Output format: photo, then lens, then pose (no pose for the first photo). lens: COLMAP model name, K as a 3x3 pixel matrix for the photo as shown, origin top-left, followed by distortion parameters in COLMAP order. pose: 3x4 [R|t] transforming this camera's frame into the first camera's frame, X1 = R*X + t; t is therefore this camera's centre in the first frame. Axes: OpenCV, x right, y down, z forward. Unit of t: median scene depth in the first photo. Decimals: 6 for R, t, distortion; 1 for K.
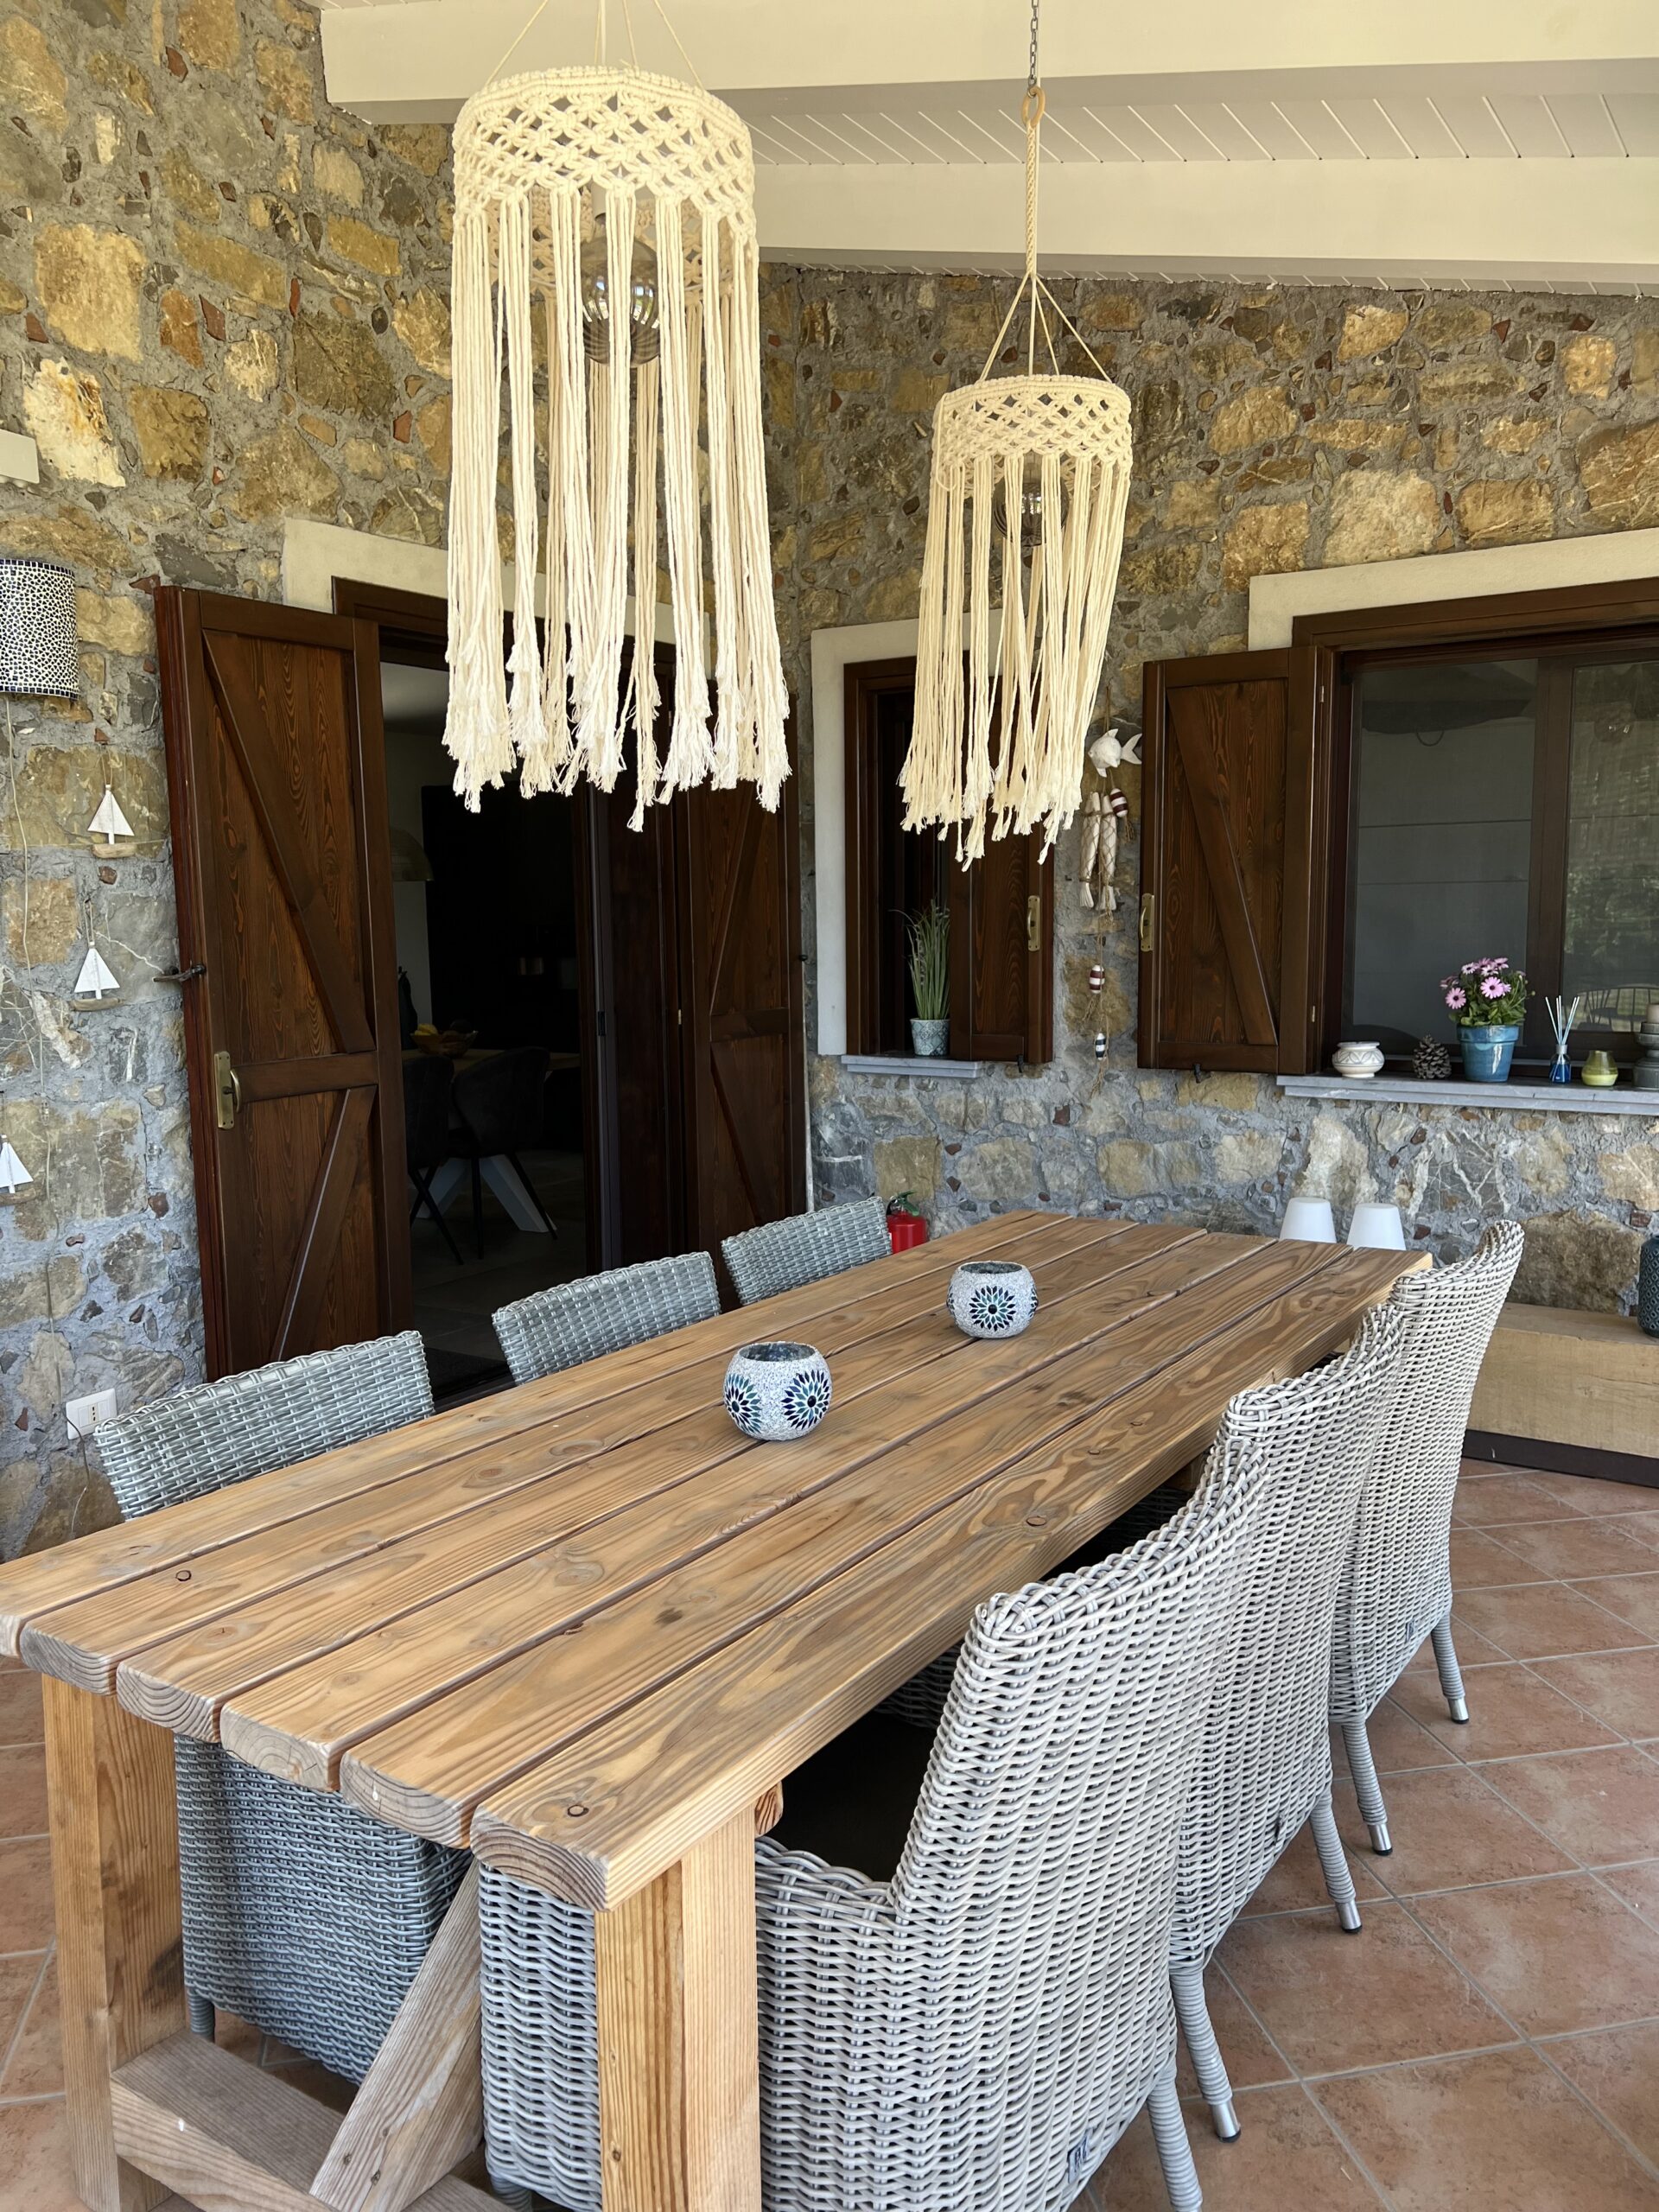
lens RADIAL K [[1649.2, 0, 821.8], [0, 1649.2, 1121.1], [0, 0, 1]] dist [0.060289, -0.069759]
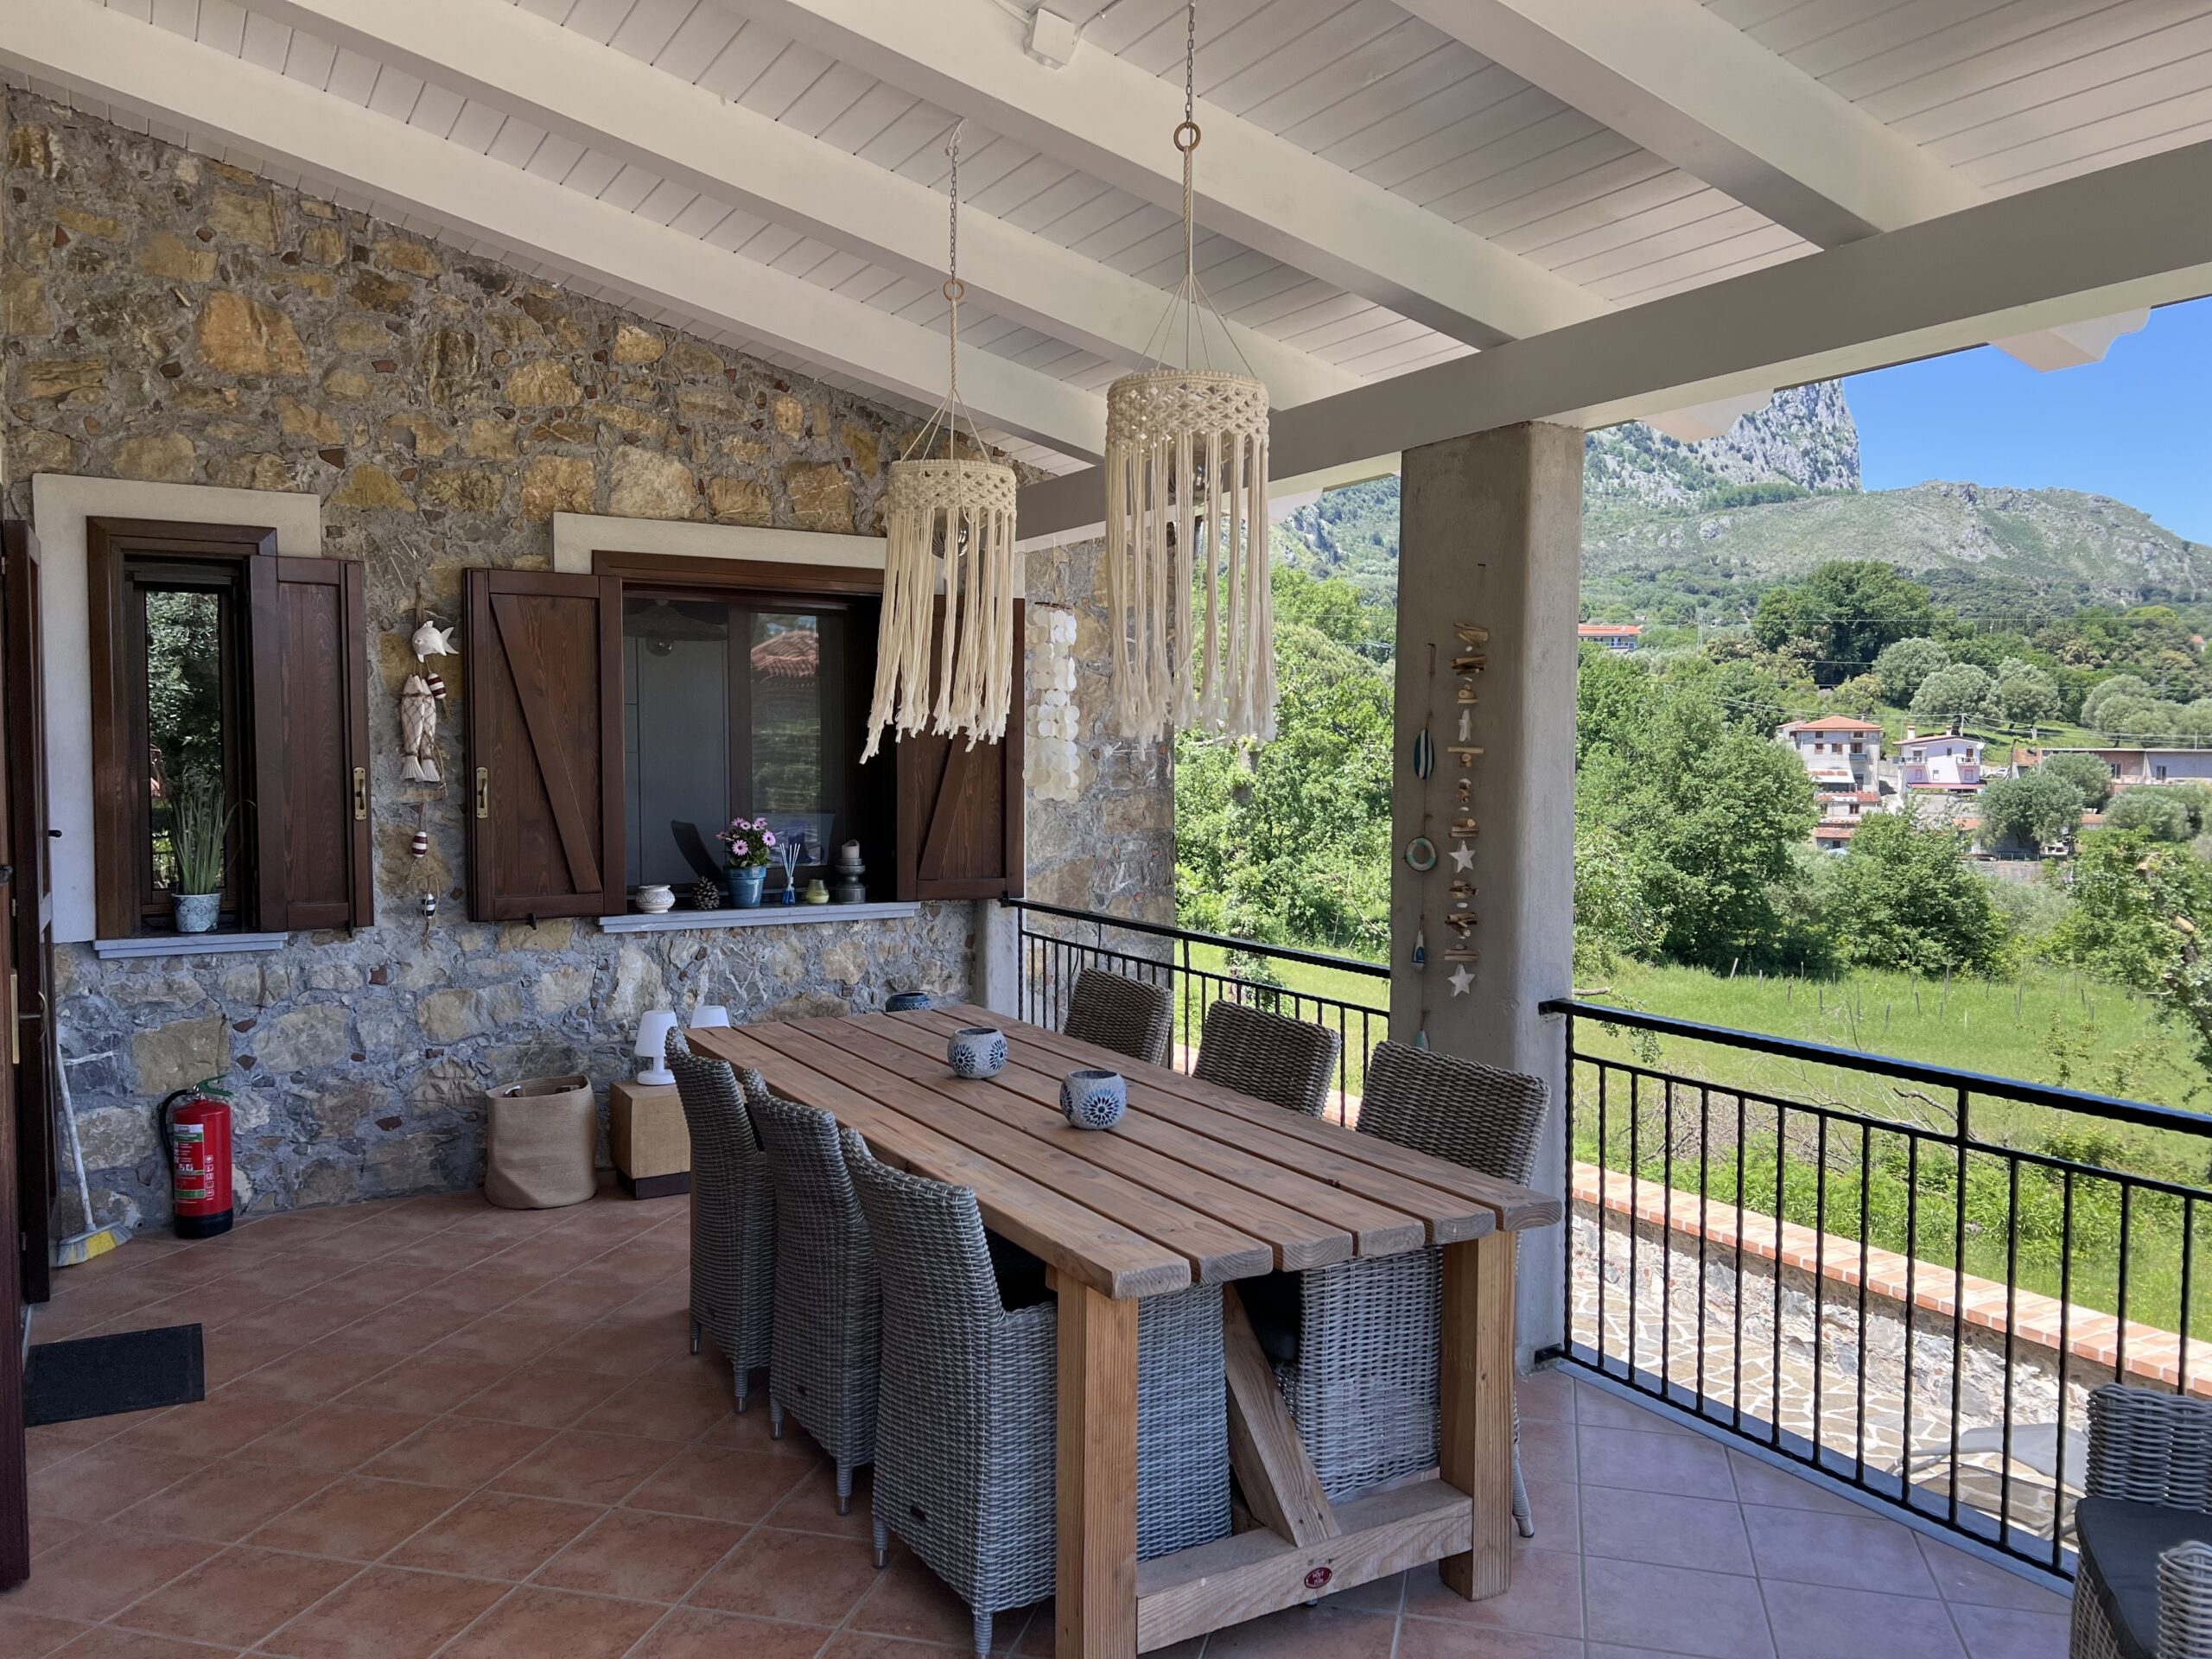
lens RADIAL K [[1649.2, 0, 1096.7], [0, 1649.2, 846.6], [0, 0, 1]] dist [0.060289, -0.069759]
pose [[0.457848, -0.040293, 0.888117, -0.637891], [0.107877, 0.994109, -0.010512, -0.026742], [-0.882461, 0.100621, 0.459497, 0.111376]]
